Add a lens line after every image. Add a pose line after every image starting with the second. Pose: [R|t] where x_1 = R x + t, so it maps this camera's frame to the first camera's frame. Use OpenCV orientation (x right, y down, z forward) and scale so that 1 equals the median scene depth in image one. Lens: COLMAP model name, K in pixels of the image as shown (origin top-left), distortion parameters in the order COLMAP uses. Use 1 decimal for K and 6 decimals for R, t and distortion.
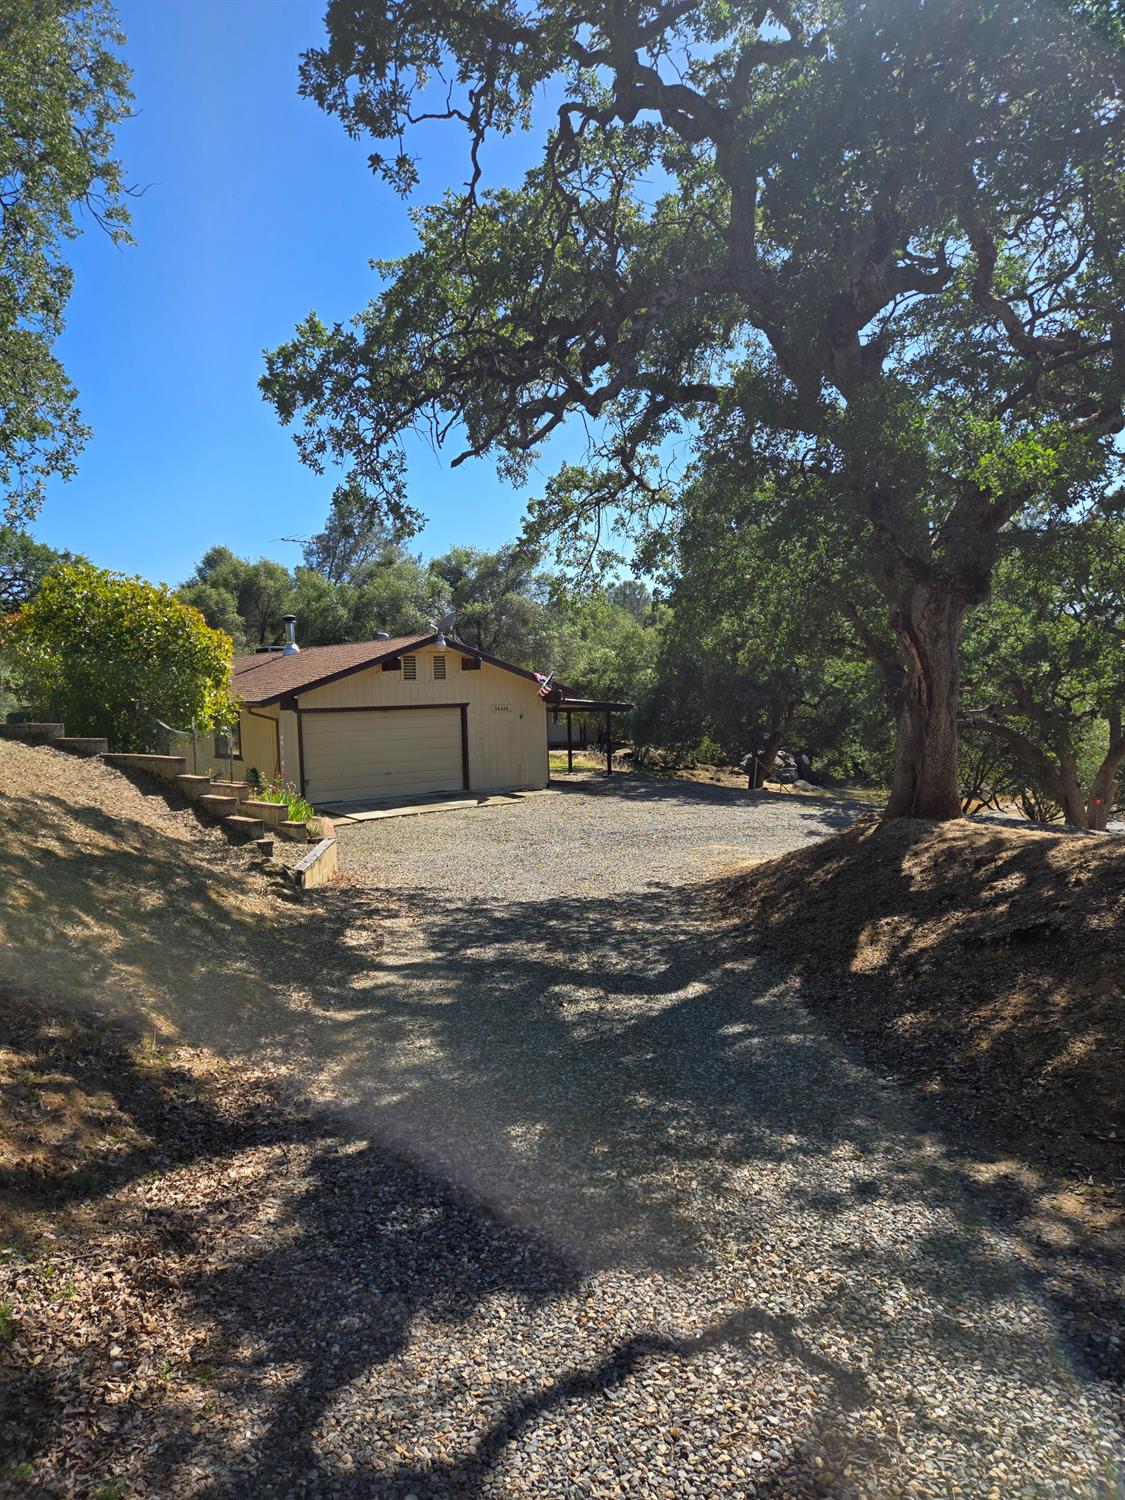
lens RADIAL K [[1001.9, 0, 563.6], [0, 1001.9, 747.5], [0, 0, 1]] dist [0.046424, -0.001256]
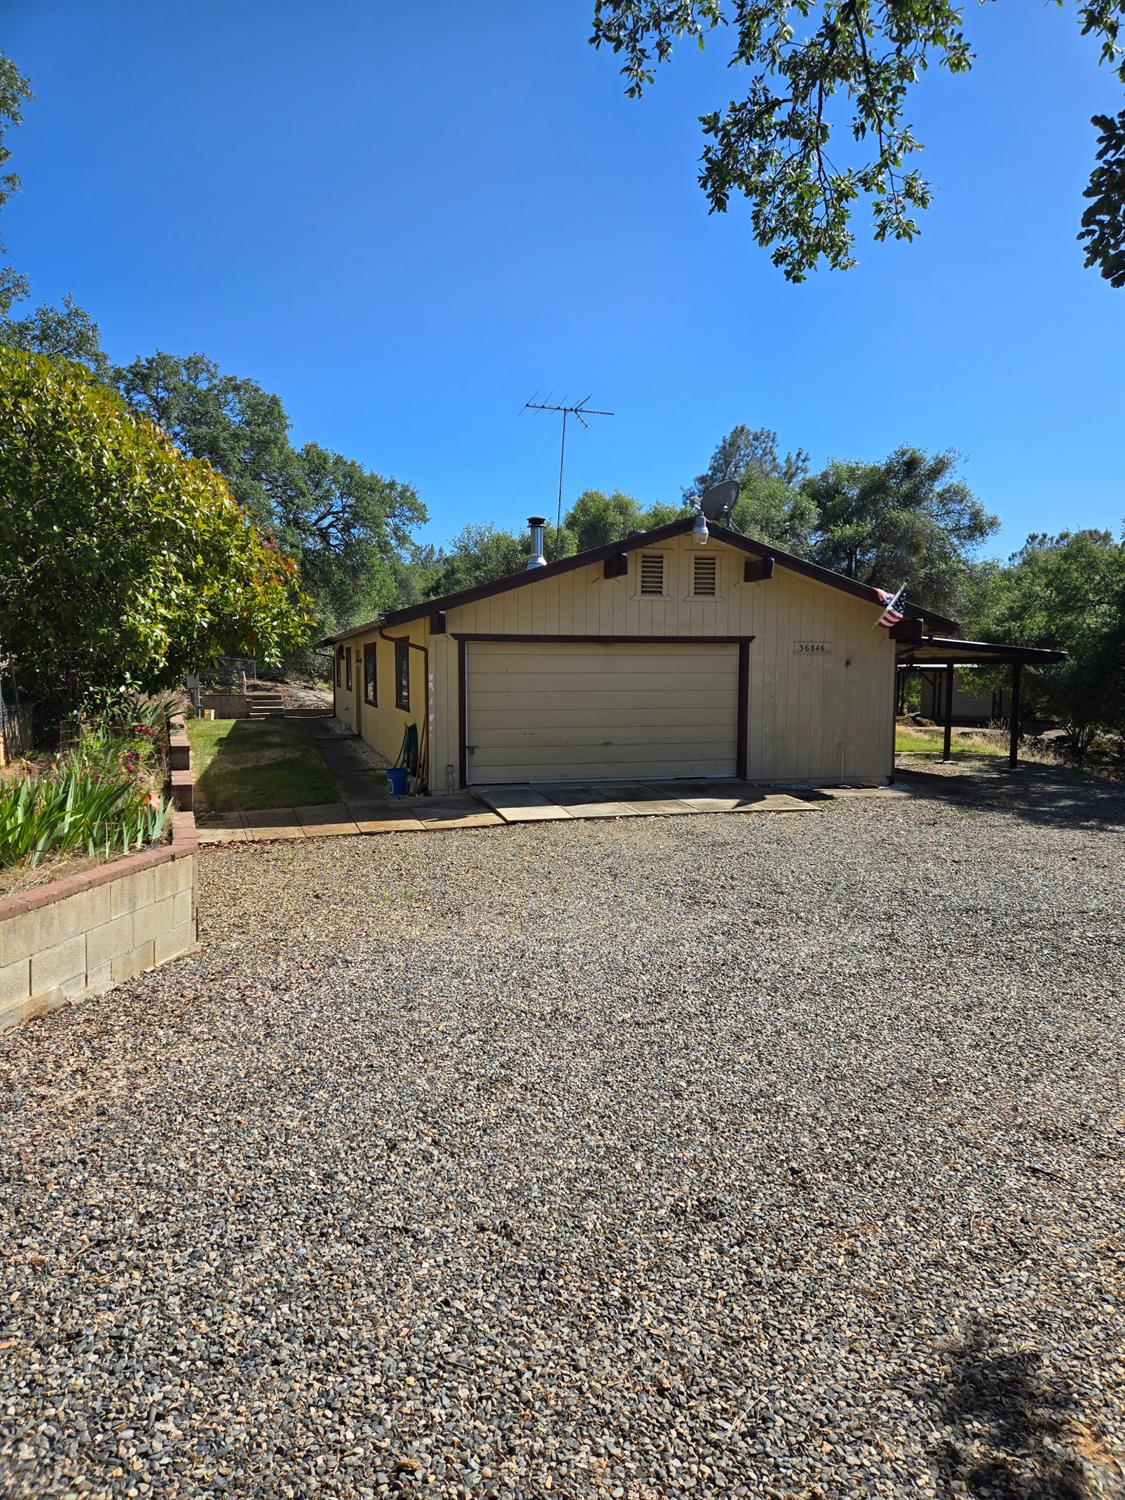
lens RADIAL K [[1001.9, 0, 560.7], [0, 1001.9, 752.2], [0, 0, 1]] dist [0.046424, -0.001256]
pose [[0.917354, 0.065189, -0.392698, 0.034927], [-0.050847, 0.997608, 0.046825, 0.002581], [0.394811, -0.022987, 0.918475, 0.329079]]
